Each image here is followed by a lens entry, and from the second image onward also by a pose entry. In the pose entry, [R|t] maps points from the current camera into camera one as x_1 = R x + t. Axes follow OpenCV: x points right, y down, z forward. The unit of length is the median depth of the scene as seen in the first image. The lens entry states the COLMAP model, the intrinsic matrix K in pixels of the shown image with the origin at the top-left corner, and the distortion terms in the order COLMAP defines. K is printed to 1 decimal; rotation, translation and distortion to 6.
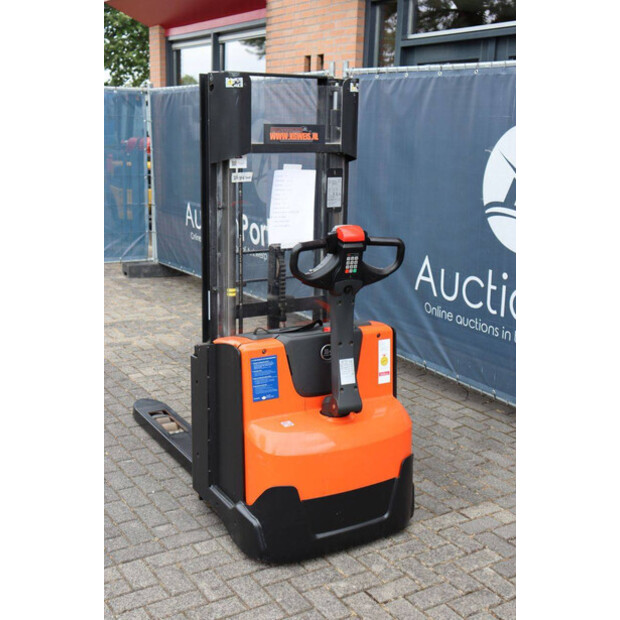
lens RADIAL K [[805.7, 0, 303.4], [0, 805.7, 309.6], [0, 0, 1]] dist [0.033904, 0.023418]
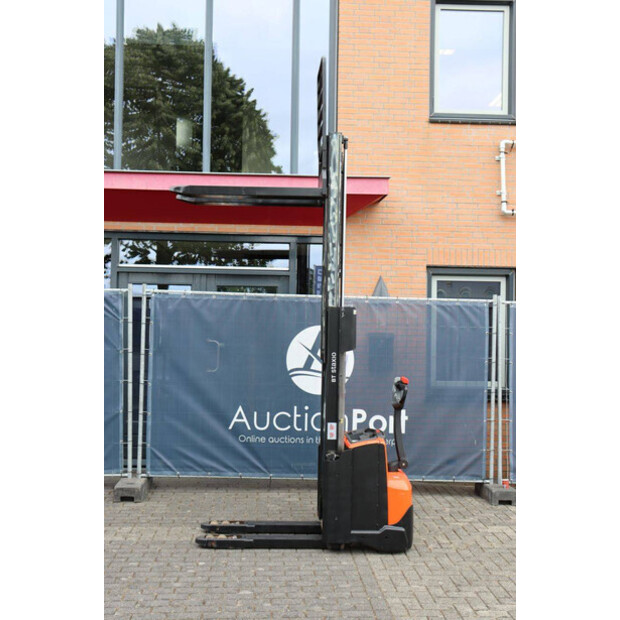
lens RADIAL K [[768.3, 0, 305.3], [0, 768.3, 307.2], [0, 0, 1]] dist [-0.014578, 0.250951]
pose [[0.467893, 0.003690, 0.883778, -1.679950], [0.192859, 0.975465, -0.106177, -0.103938], [-0.862486, 0.220124, 0.455701, 0.209667]]
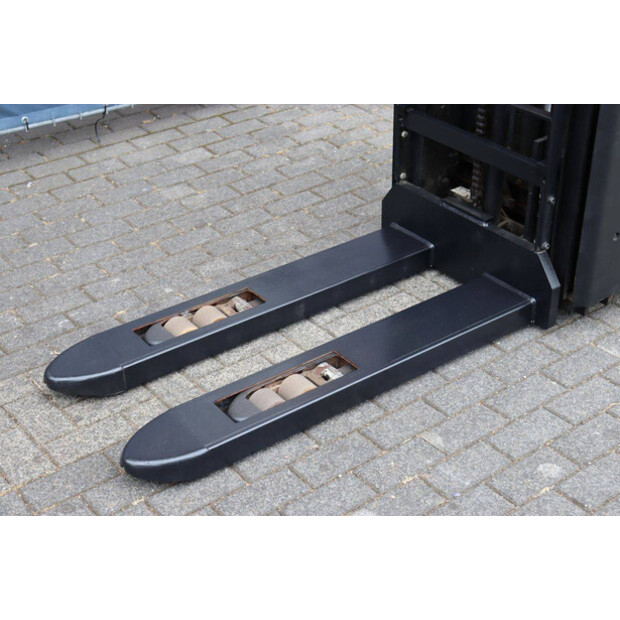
lens RADIAL K [[1046.2, 0, 311.9], [0, 1046.2, 308.0], [0, 0, 1]] dist [0.165855, 0.108615]
pose [[-0.110474, -0.528864, 0.841486, -0.816476], [0.240136, 0.807380, 0.538955, -0.259711], [-0.964432, 0.261612, 0.037805, 1.238973]]
